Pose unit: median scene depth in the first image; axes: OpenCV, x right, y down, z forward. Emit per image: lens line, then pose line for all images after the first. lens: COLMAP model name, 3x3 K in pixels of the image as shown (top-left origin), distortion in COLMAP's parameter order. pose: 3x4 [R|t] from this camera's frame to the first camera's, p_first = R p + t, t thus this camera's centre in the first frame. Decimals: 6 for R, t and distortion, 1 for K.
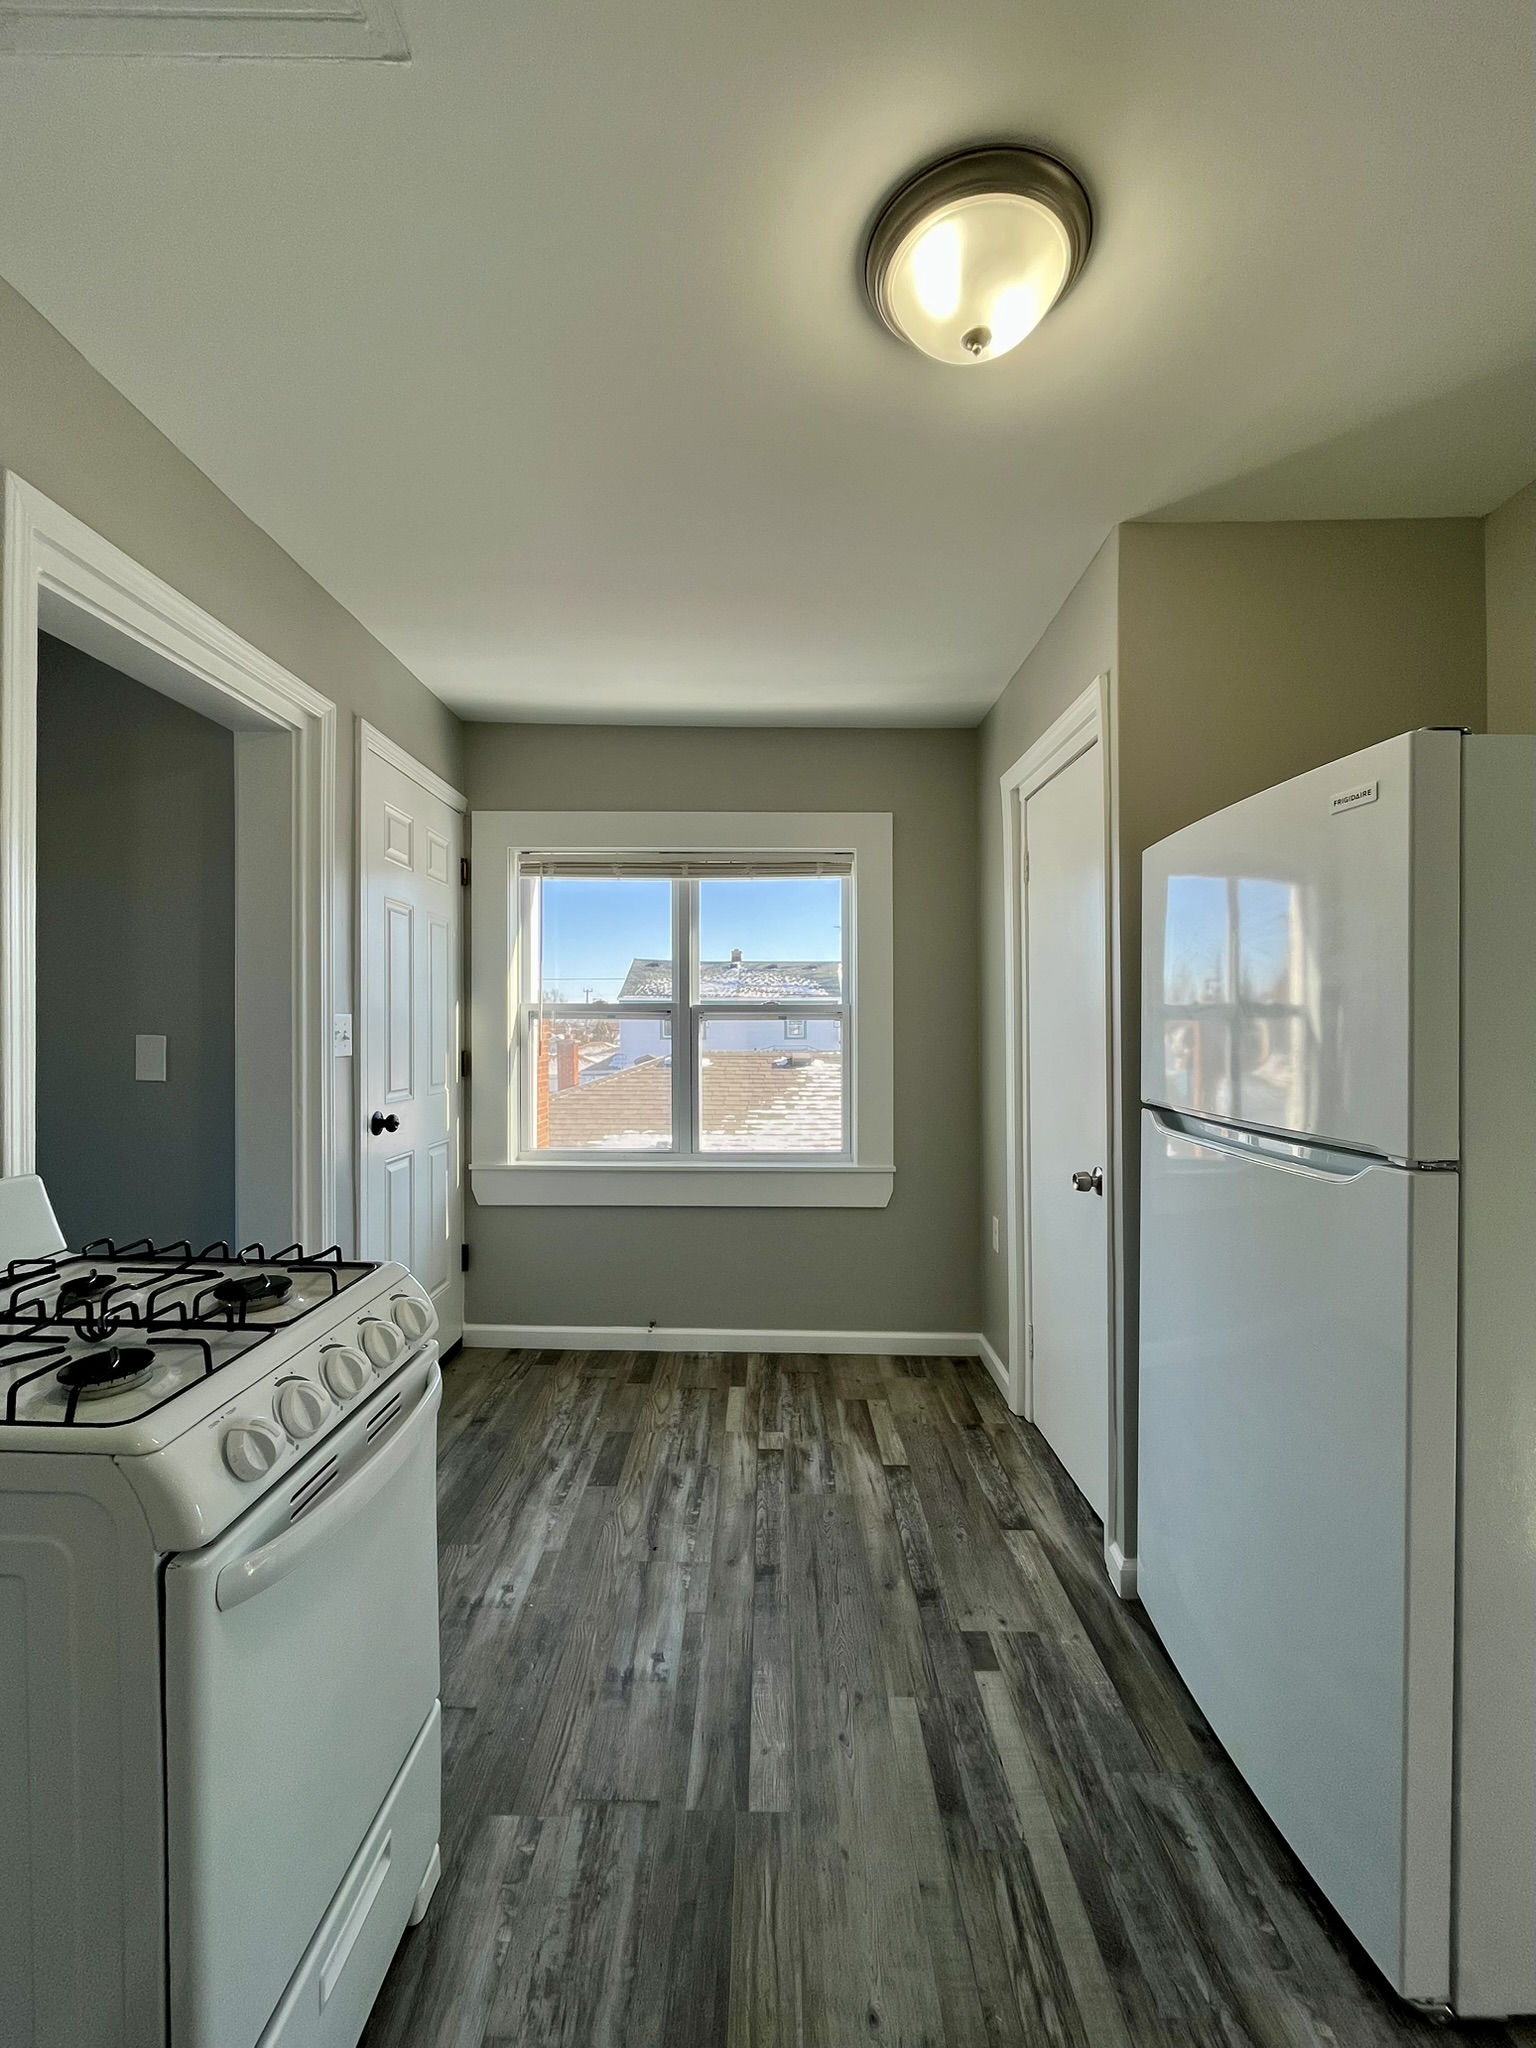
lens RADIAL K [[821.8, 0, 762.8], [0, 821.8, 1017.6], [0, 0, 1]] dist [0.002071, -0.000635]
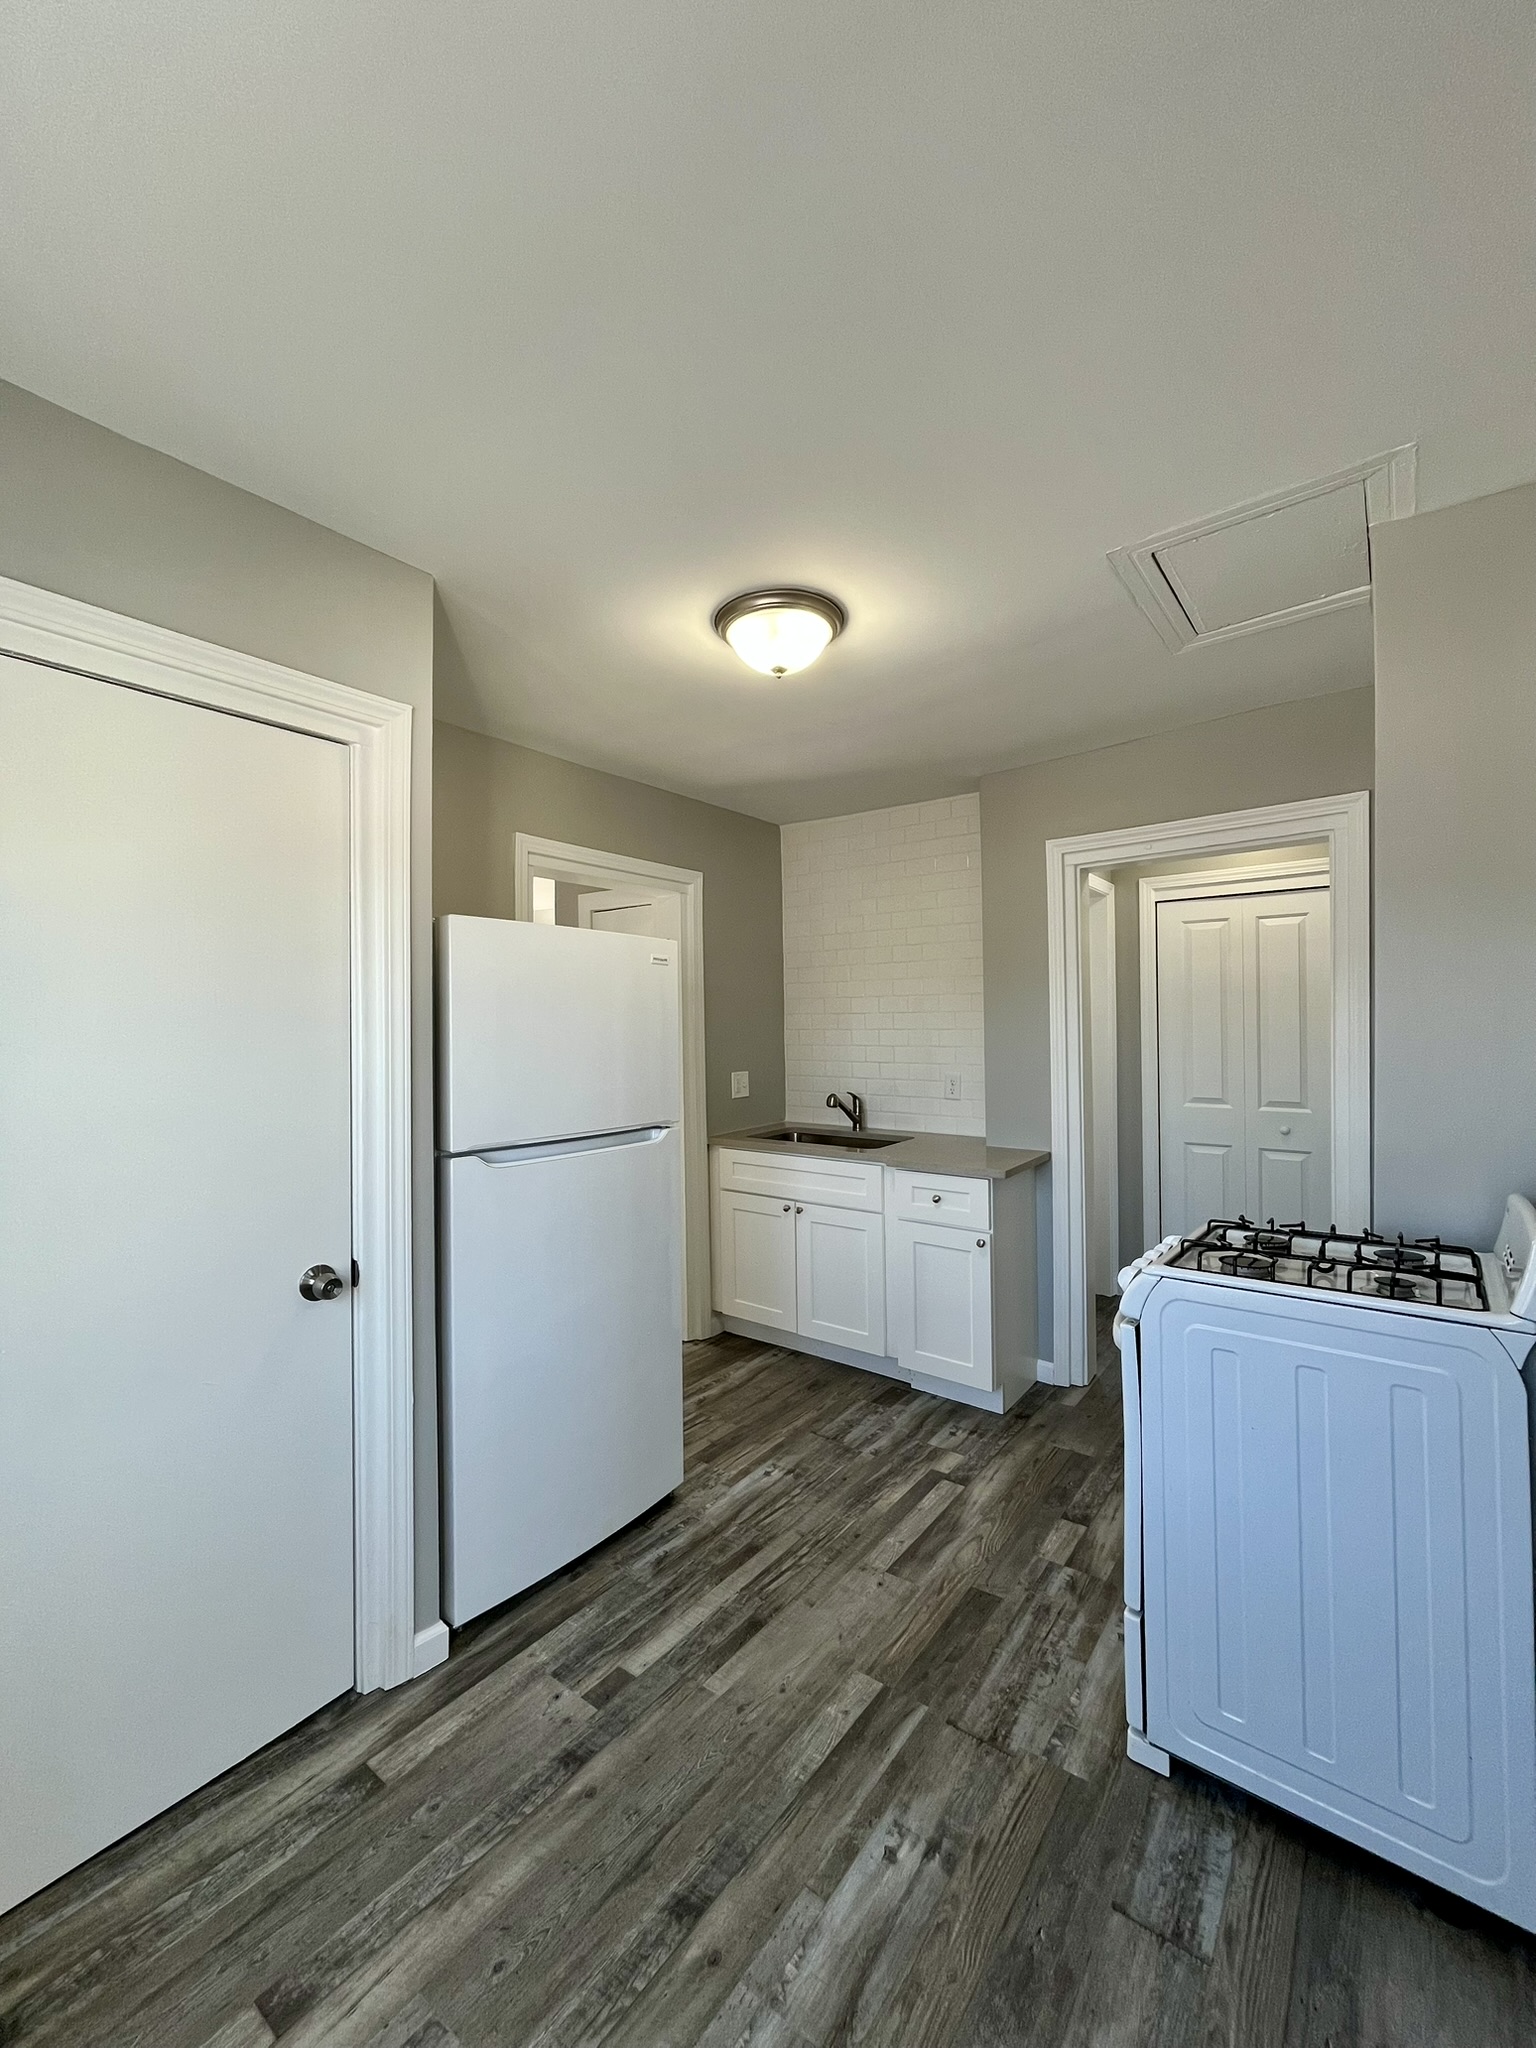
lens RADIAL K [[821.8, 0, 779.3], [0, 821.8, 1031.6], [0, 0, 1]] dist [0.002071, -0.000635]
pose [[-0.803905, 0.006384, 0.594723, -0.575242], [0.007450, 0.999972, -0.000664, -0.055178], [-0.594711, 0.003897, -0.803930, 1.858091]]
